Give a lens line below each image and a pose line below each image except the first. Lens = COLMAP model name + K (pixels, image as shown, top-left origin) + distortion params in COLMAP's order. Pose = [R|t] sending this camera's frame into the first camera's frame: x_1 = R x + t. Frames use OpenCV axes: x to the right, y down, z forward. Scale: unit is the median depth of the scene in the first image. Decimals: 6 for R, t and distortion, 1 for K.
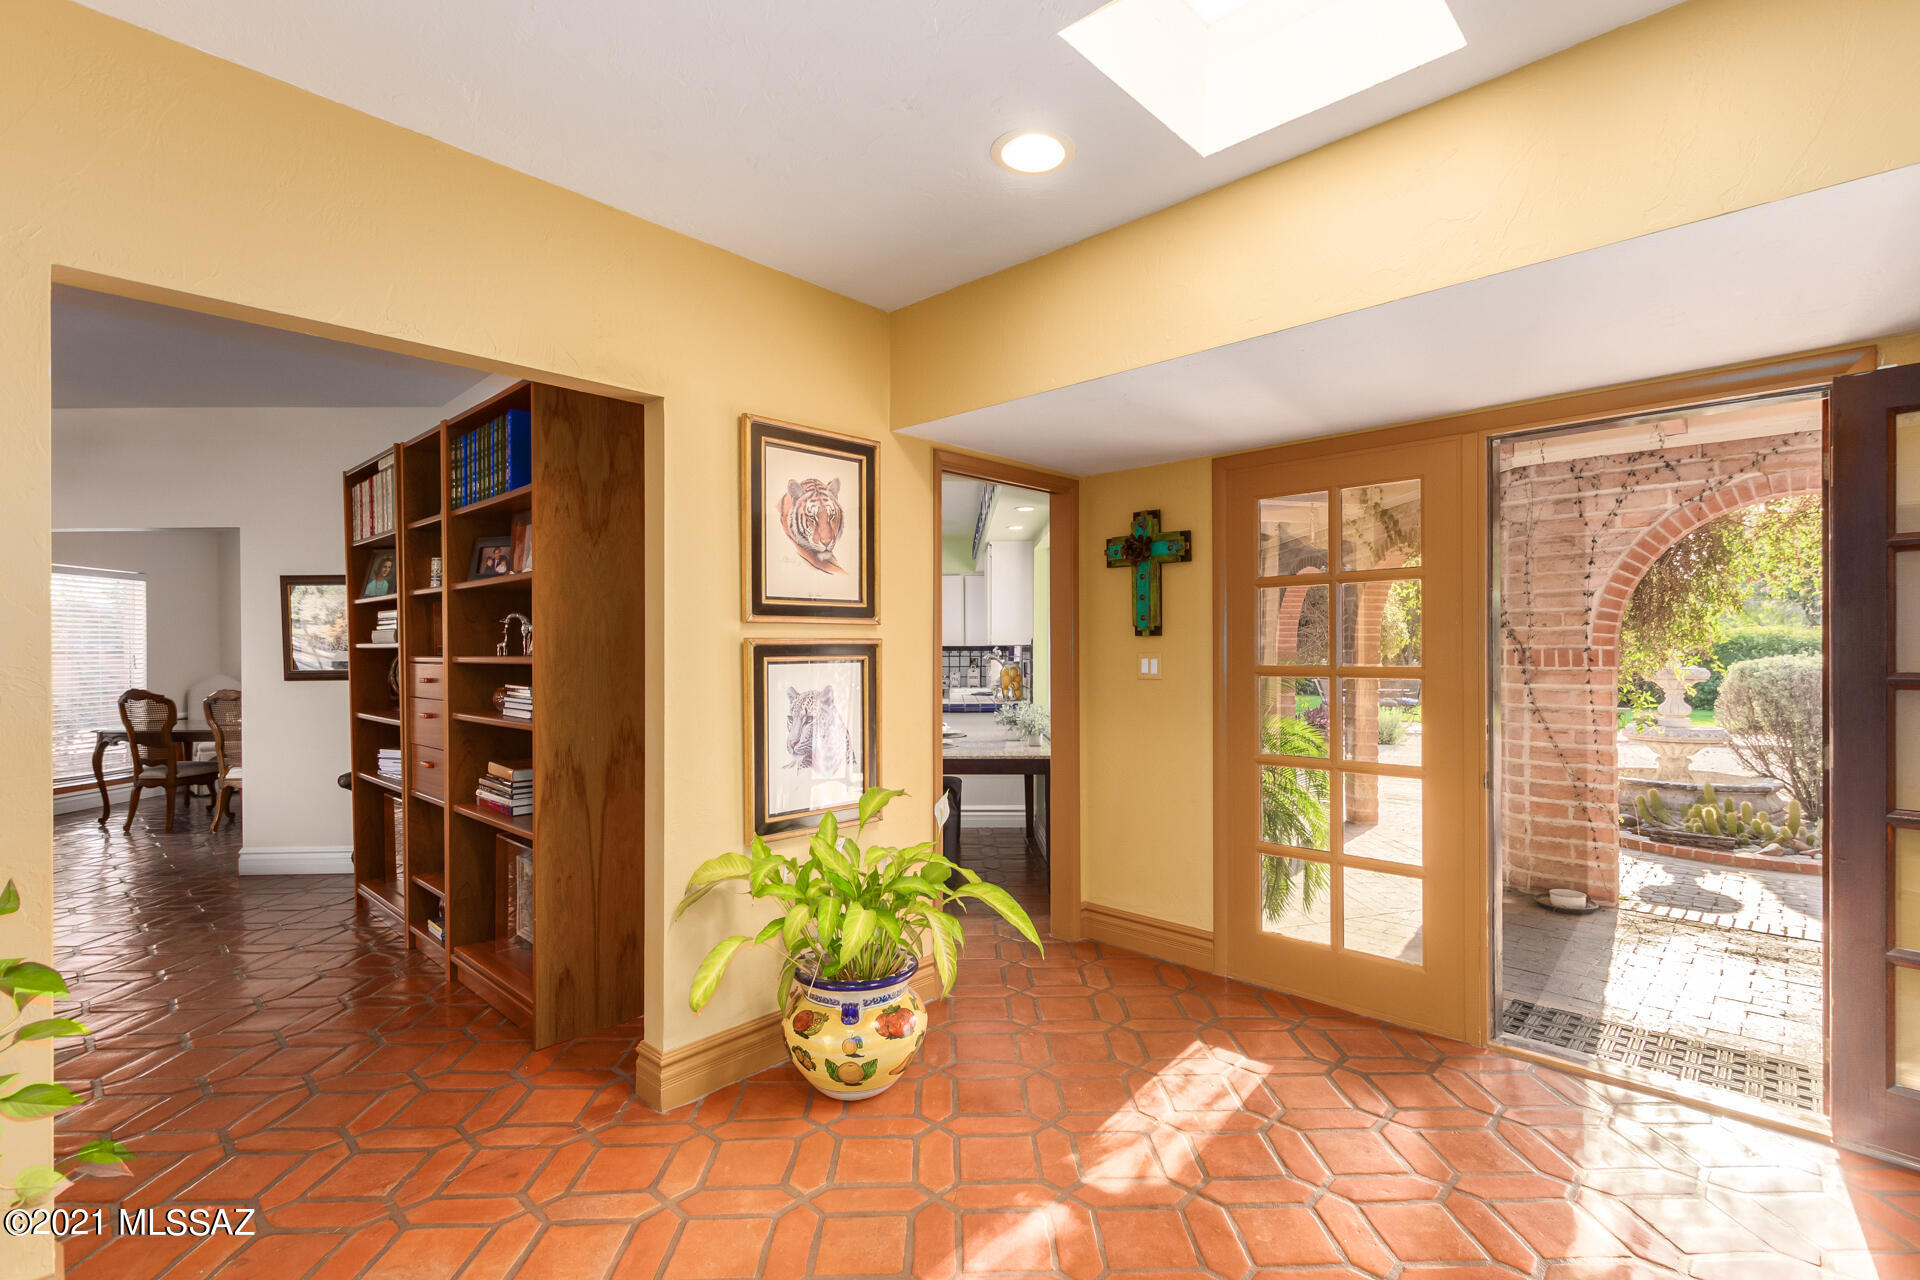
lens RADIAL K [[882.5, 0, 957.6], [0, 882.5, 643.1], [0, 0, 1]] dist [0.009689, -0.000159]
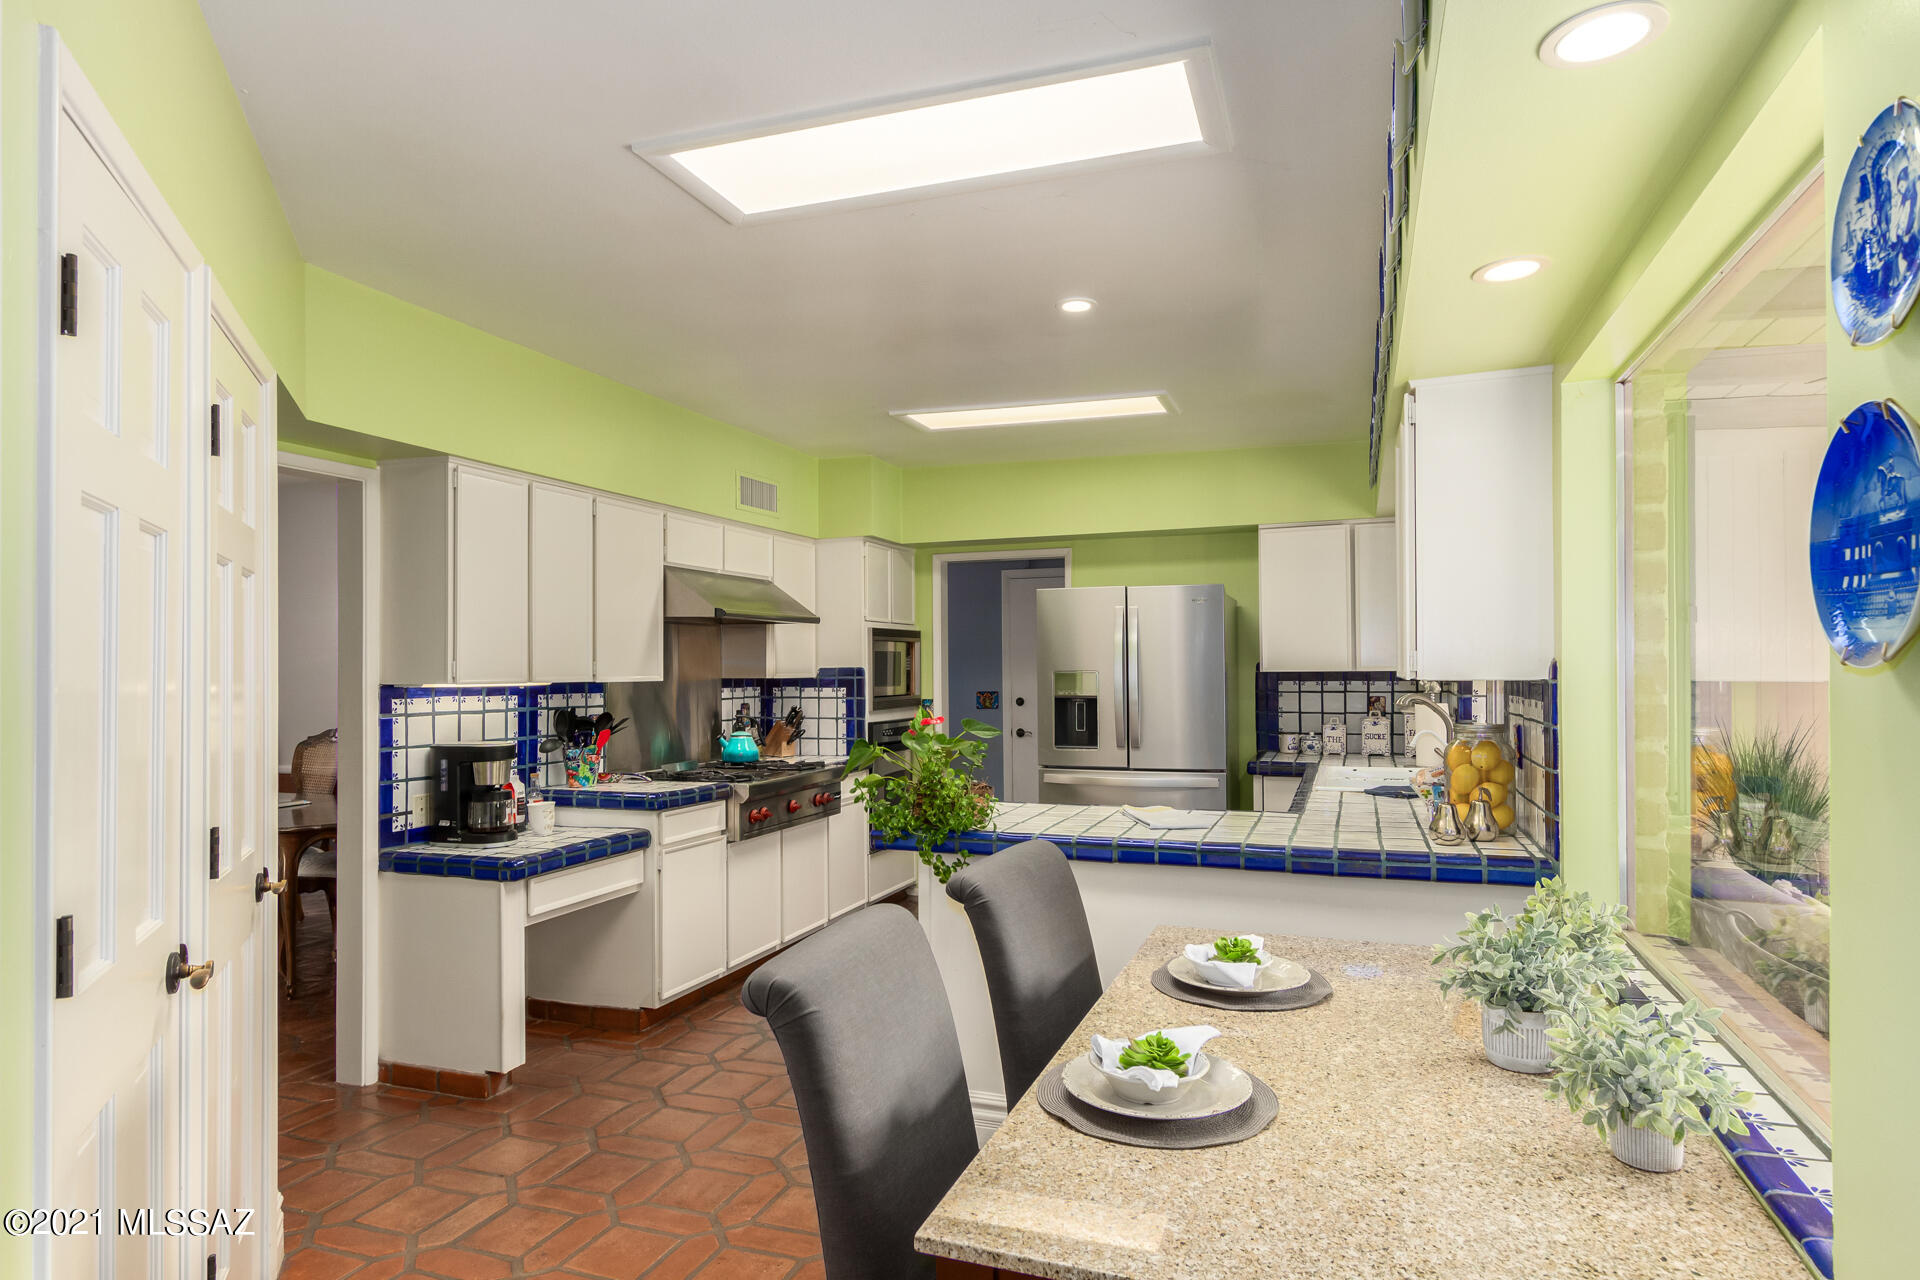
lens RADIAL K [[1065.1, 0, 966.0], [0, 1065.1, 651.8], [0, 0, 1]] dist [0.008978, 0.000712]
pose [[0.936485, -0.009950, -0.350567, 0.013501], [0.008103, 0.999944, -0.006735, -0.005216], [0.350614, 0.003467, 0.936514, 0.382878]]
